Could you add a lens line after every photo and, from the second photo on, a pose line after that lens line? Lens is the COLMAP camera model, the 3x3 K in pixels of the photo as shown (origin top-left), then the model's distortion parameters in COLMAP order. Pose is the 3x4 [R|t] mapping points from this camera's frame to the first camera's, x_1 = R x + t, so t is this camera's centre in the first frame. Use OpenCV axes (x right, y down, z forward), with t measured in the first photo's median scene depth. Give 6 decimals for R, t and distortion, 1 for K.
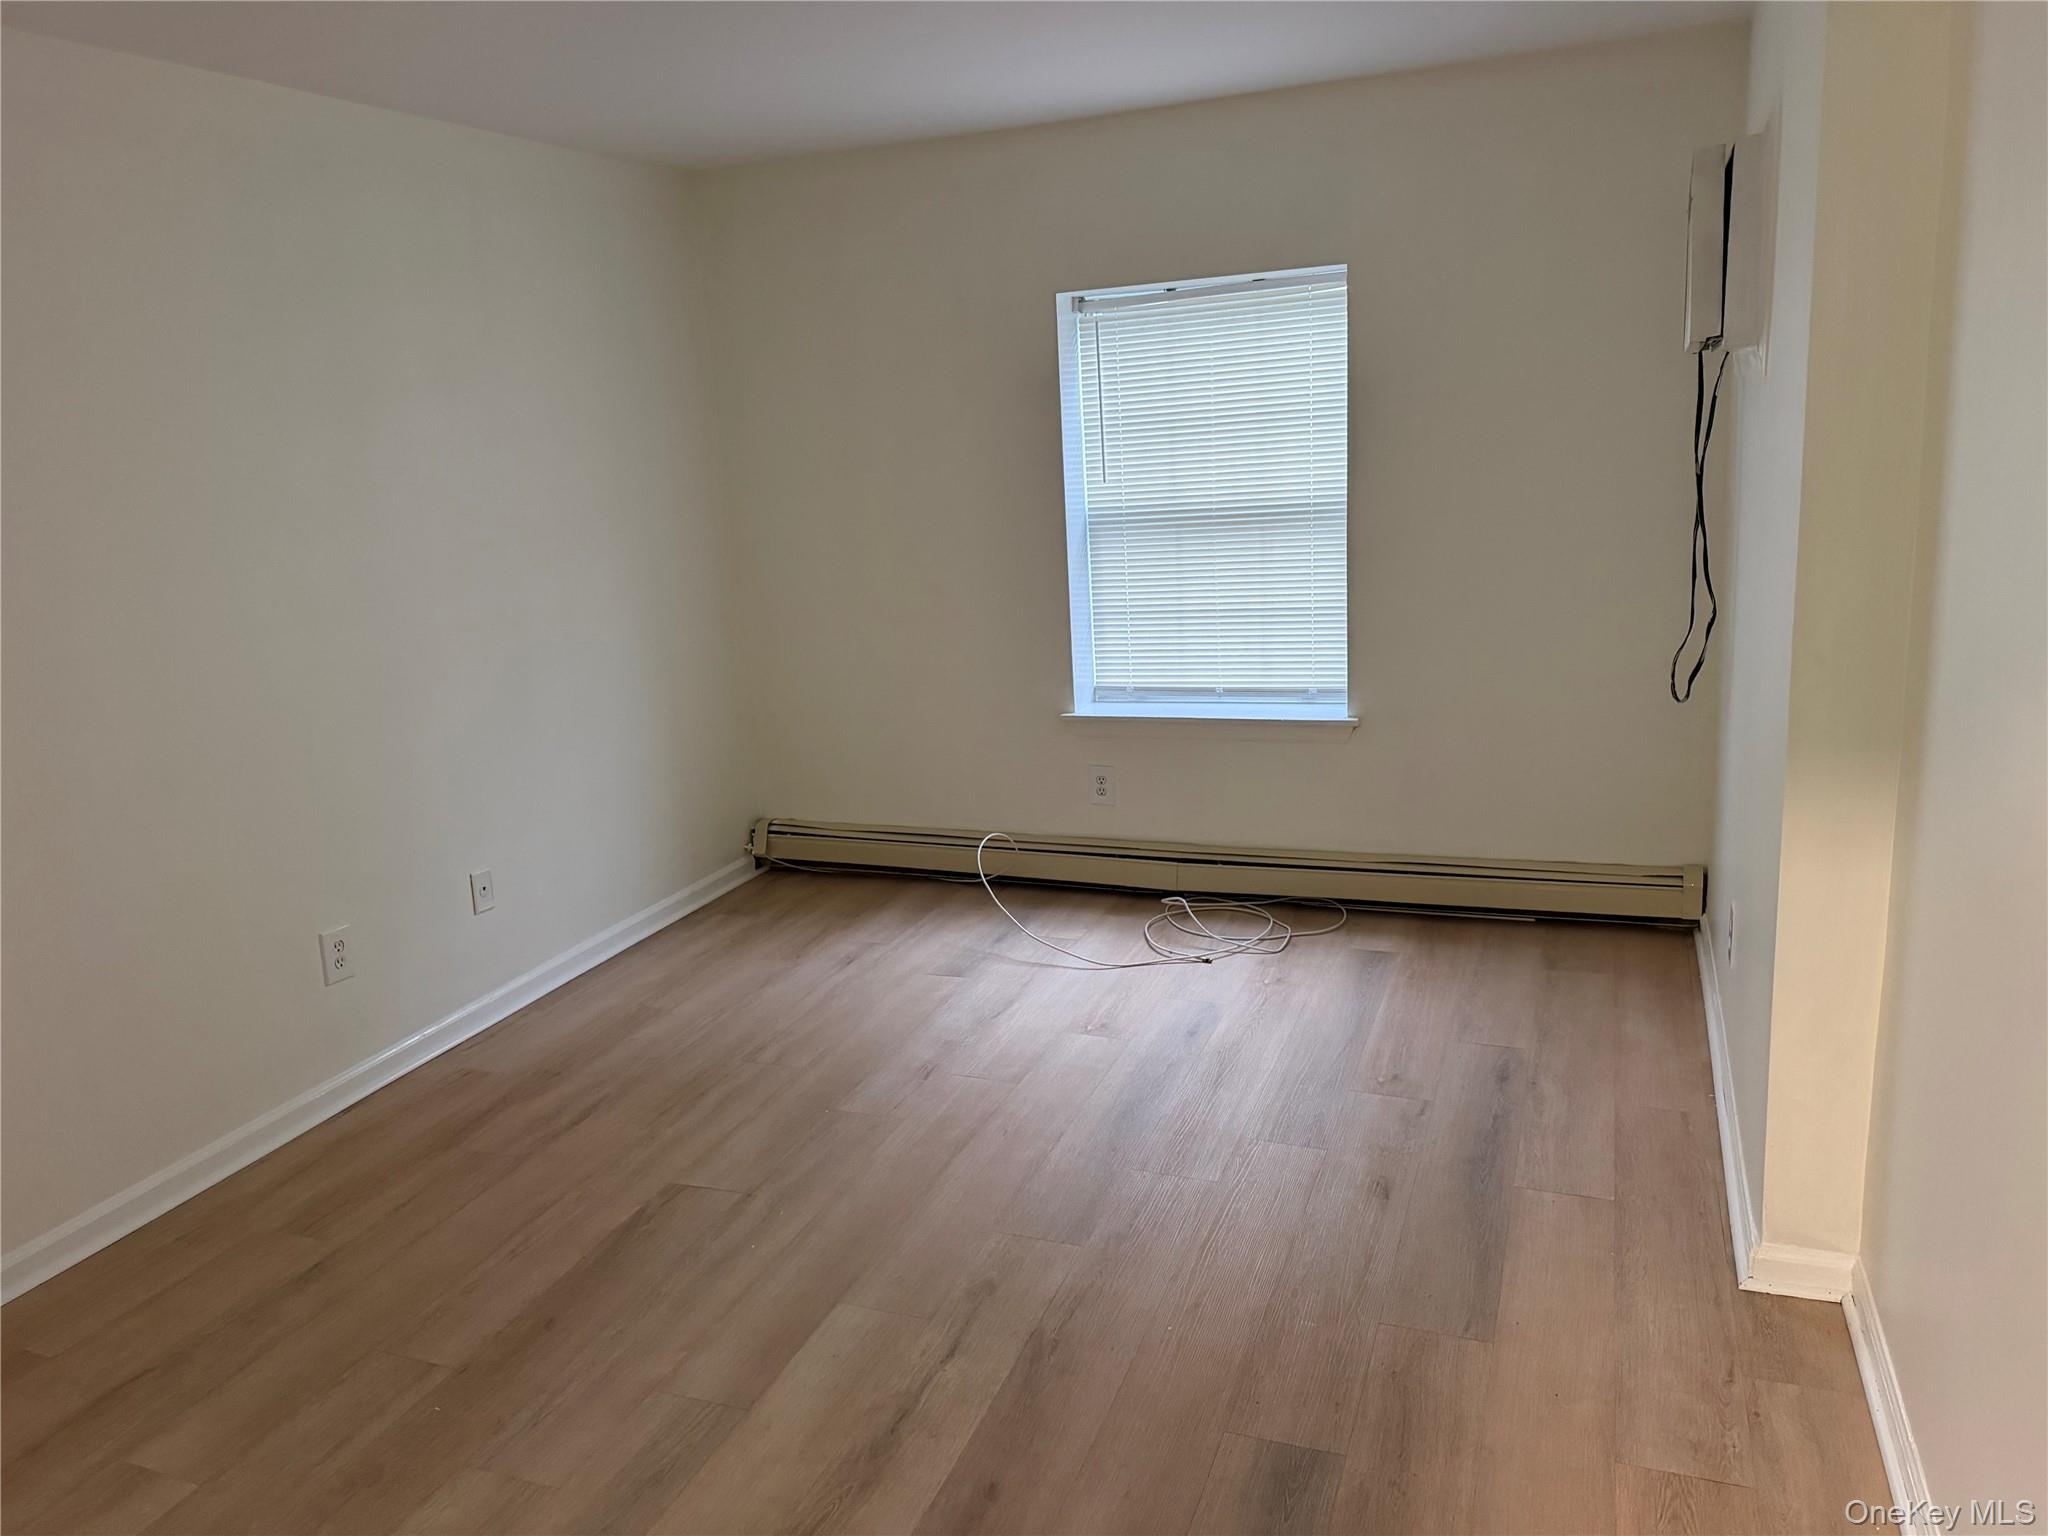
lens RADIAL K [[1475.4, 0, 1018.0], [0, 1475.4, 766.4], [0, 0, 1]] dist [0.175007, -0.411176]
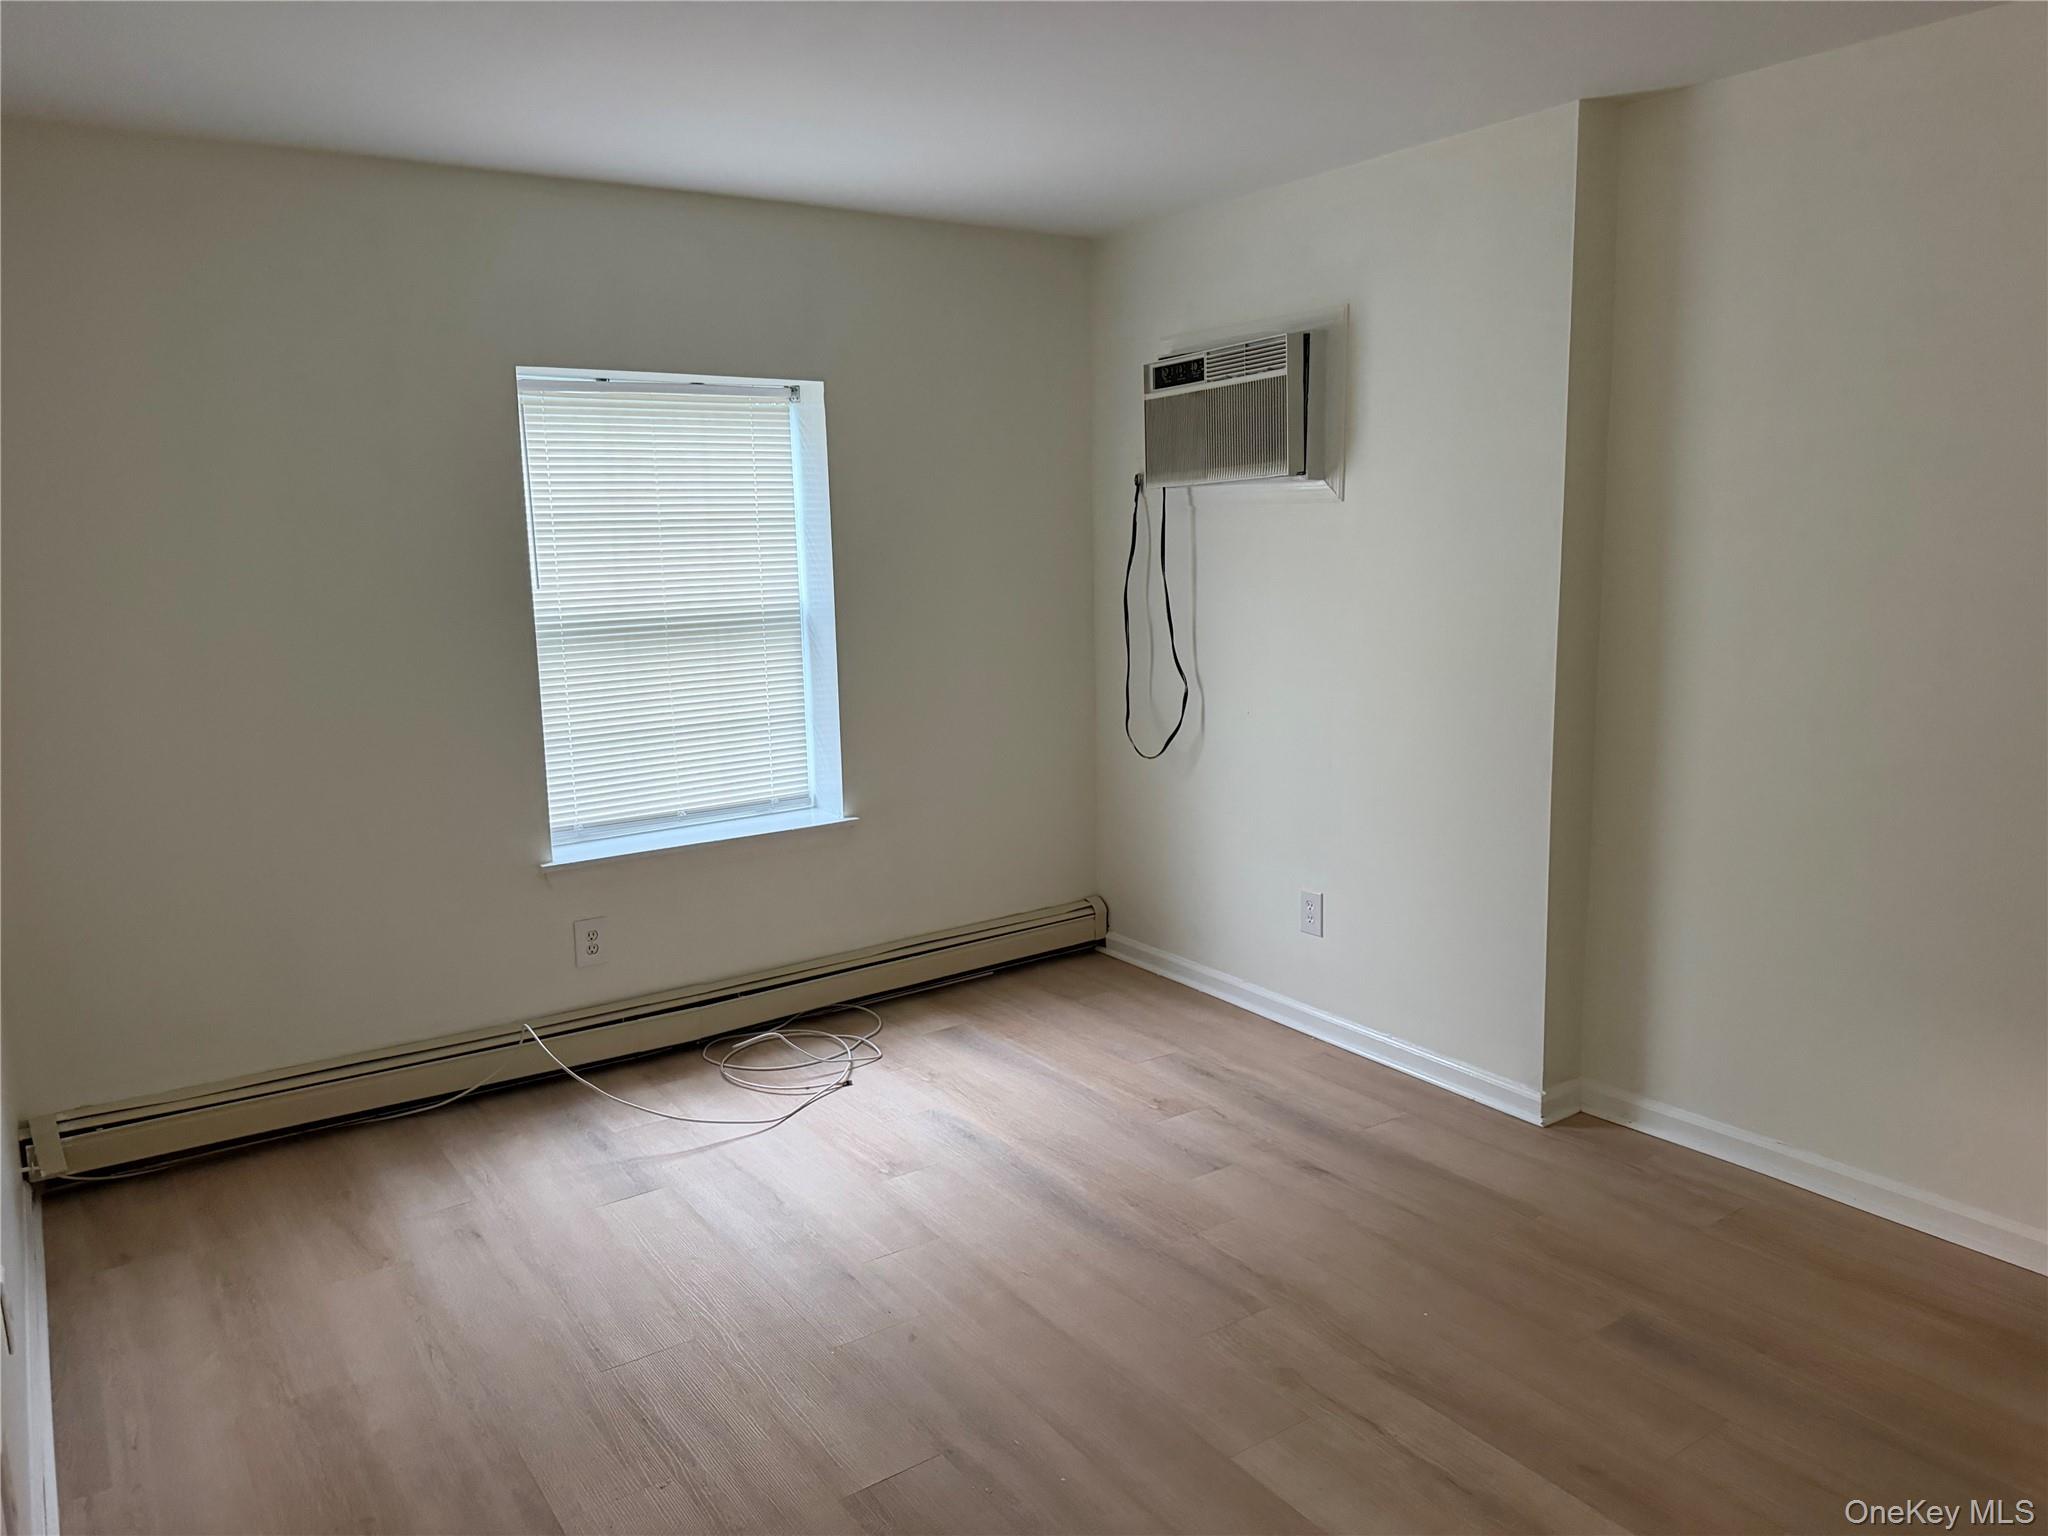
lens RADIAL K [[1461.4, 0, 1030.0], [0, 1461.4, 763.6], [0, 0, 1]] dist [0.113916, -0.204904]
pose [[0.522517, -0.086929, 0.848186, -0.547674], [0.178269, 0.983941, -0.008979, -0.037229], [-0.833784, 0.155897, 0.529622, 0.352399]]
